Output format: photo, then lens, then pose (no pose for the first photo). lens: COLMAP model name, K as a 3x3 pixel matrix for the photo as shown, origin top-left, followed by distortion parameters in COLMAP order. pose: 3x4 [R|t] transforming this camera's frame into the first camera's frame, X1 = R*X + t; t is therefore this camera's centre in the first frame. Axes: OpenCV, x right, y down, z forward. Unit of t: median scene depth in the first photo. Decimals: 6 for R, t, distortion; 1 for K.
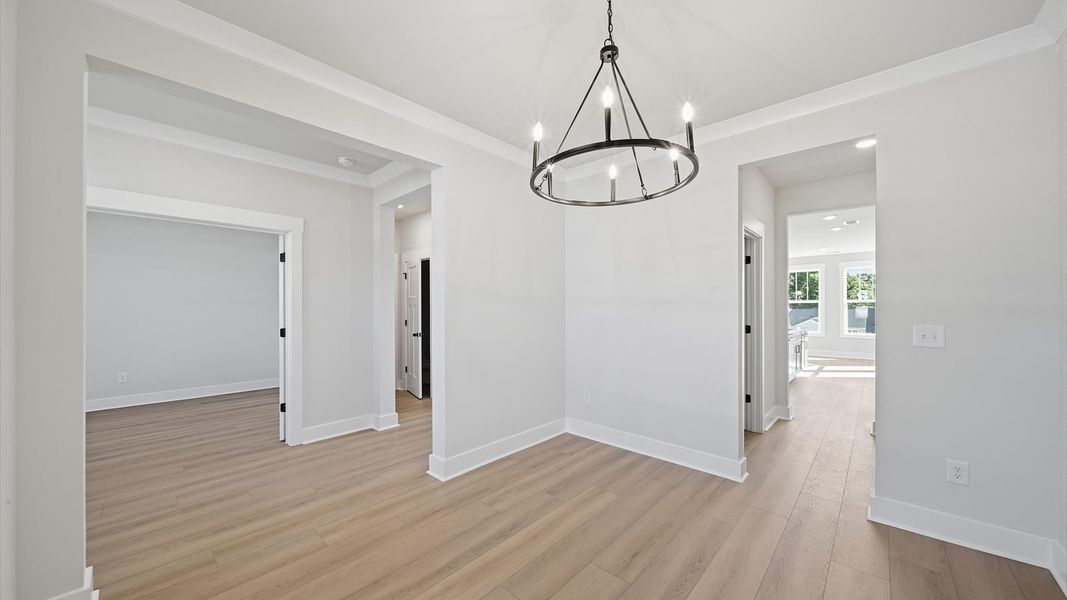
lens RADIAL K [[383.6, 0, 531.7], [0, 383.6, 300.6], [0, 0, 1]] dist [-0.002326, -0.000318]
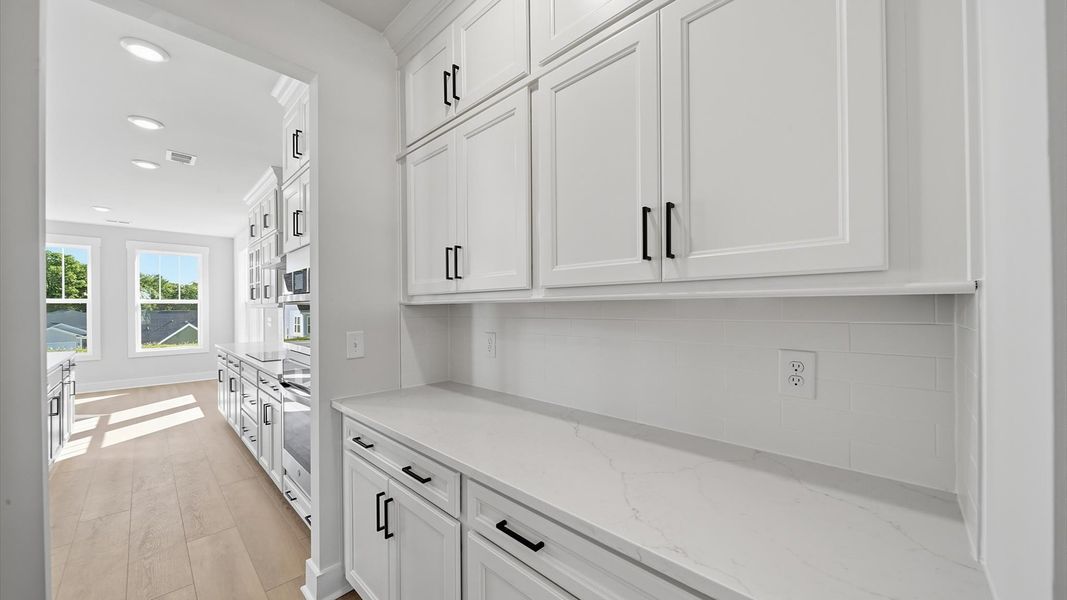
lens RADIAL K [[374.5, 0, 532.2], [0, 374.5, 310.7], [0, 0, 1]] dist [-0.003190, -0.000888]
pose [[0.030613, -0.014516, 0.999426, 0.264789], [-0.007899, 0.999860, 0.014764, 0.004530], [-0.999500, -0.008346, 0.030494, 0.406321]]
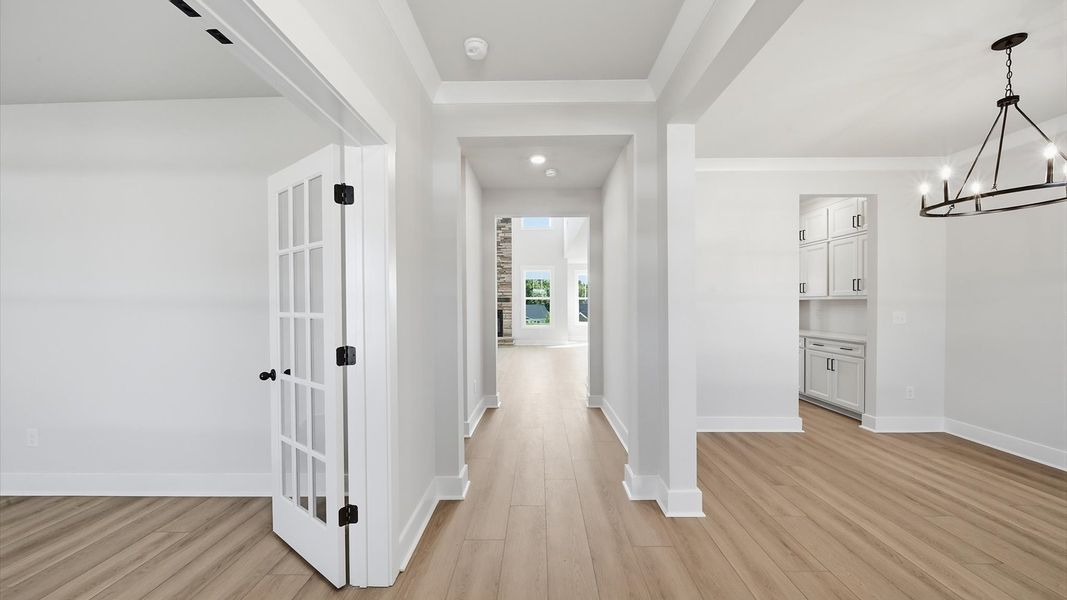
lens RADIAL K [[374.5, 0, 535.5], [0, 374.5, 307.3], [0, 0, 1]] dist [-0.003190, -0.000888]
pose [[0.744360, -0.016823, 0.667567, -0.412838], [0.001473, 0.999722, 0.023551, -0.000261], [-0.667777, -0.016547, 0.744177, 0.259390]]
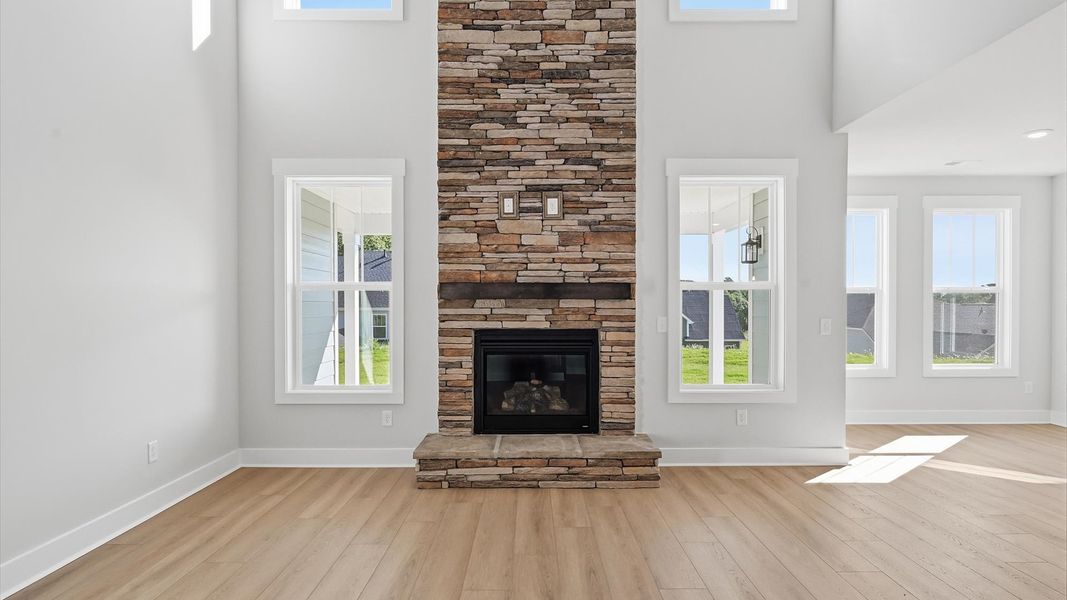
lens RADIAL K [[569.4, 0, 535.4], [0, 569.4, 310.4], [0, 0, 1]] dist [-0.004452, 0.001593]
pose [[0.739696, -0.018944, 0.672675, 0.089680], [0.001320, 0.999643, 0.026701, 0.010316], [-0.672940, -0.018863, 0.739456, 1.150087]]
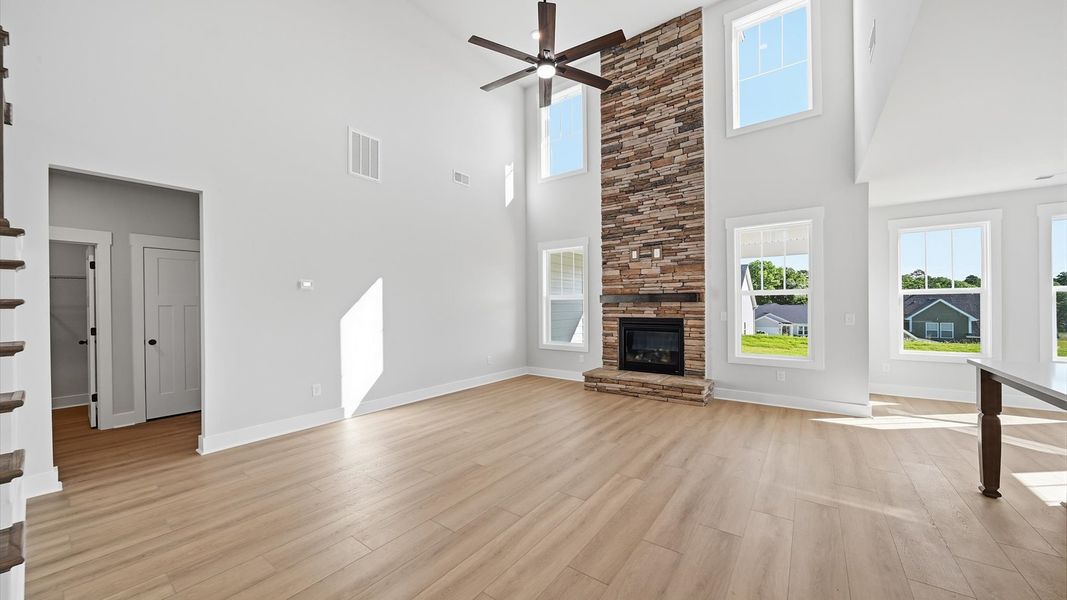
lens RADIAL K [[374.5, 0, 532.1], [0, 374.5, 306.7], [0, 0, 1]] dist [-0.003190, -0.000888]
pose [[0.995335, -0.018969, 0.094599, 0.194285], [0.017554, 0.999722, 0.015773, 0.007340], [-0.094872, -0.014038, 0.995390, 0.844542]]
